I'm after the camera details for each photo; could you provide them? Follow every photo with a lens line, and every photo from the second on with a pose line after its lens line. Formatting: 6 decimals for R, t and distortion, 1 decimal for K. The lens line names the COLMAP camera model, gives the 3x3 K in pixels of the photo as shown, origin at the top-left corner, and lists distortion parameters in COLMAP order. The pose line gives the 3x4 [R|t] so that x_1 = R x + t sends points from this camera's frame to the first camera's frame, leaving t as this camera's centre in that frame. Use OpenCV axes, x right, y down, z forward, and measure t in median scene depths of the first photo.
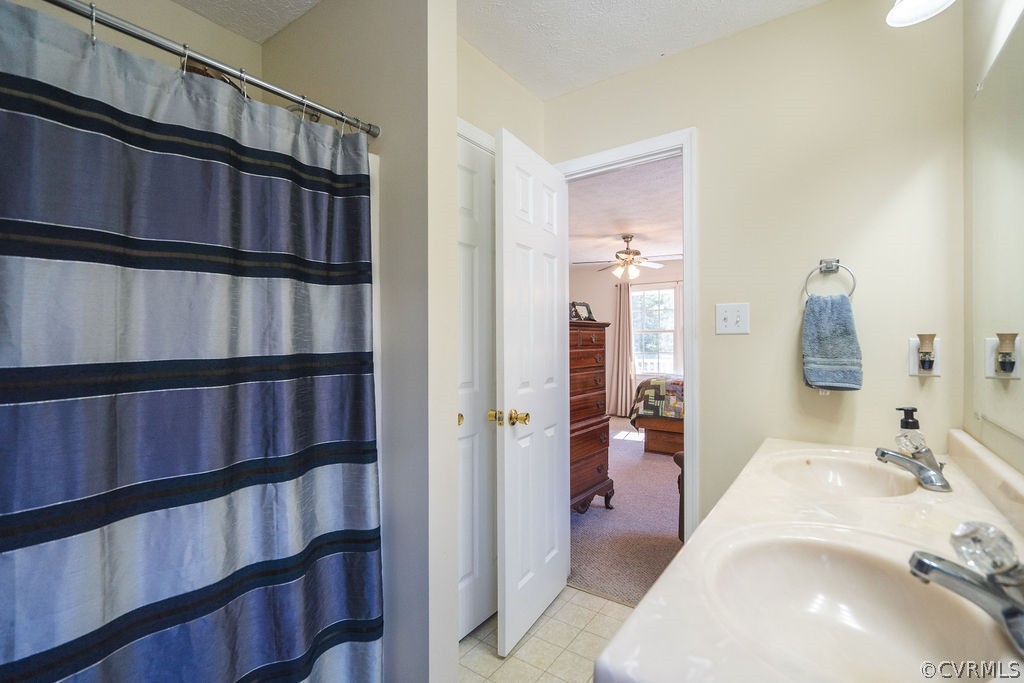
lens RADIAL K [[469.3, 0, 512.0], [0, 469.3, 341.5], [0, 0, 1]] dist [-0.002872, 0.000003]
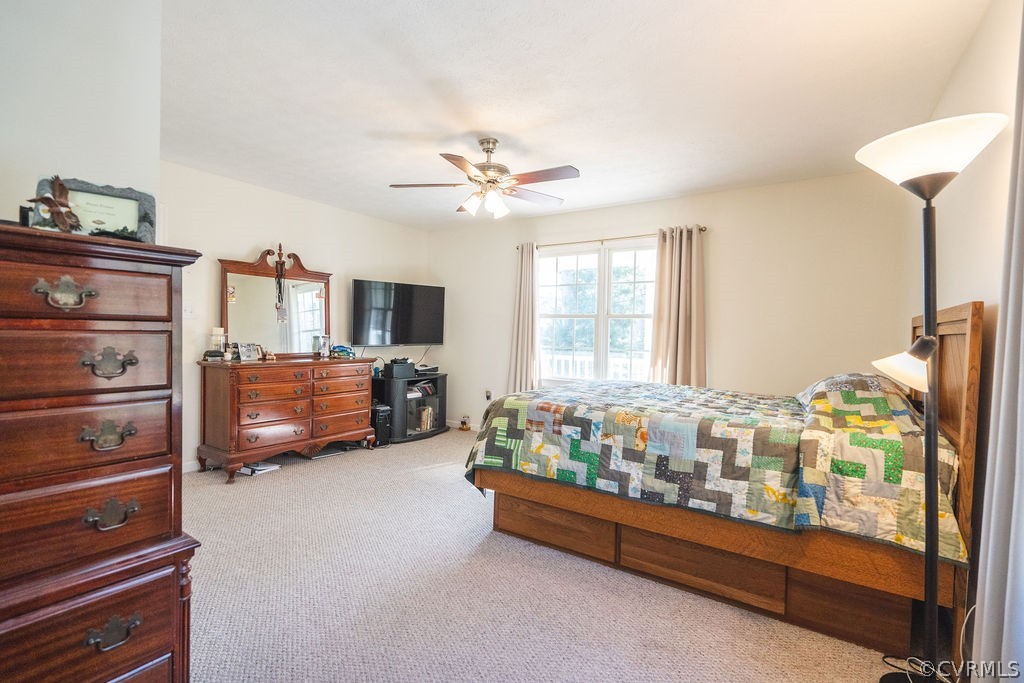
lens RADIAL K [[469.3, 0, 512.0], [0, 469.3, 341.5], [0, 0, 1]] dist [-0.002872, 0.000003]
pose [[0.998895, 0.029799, 0.036341, 0.288130], [-0.030574, 0.999312, 0.020977, 0.005002], [-0.035691, -0.022065, 0.999119, 0.474276]]
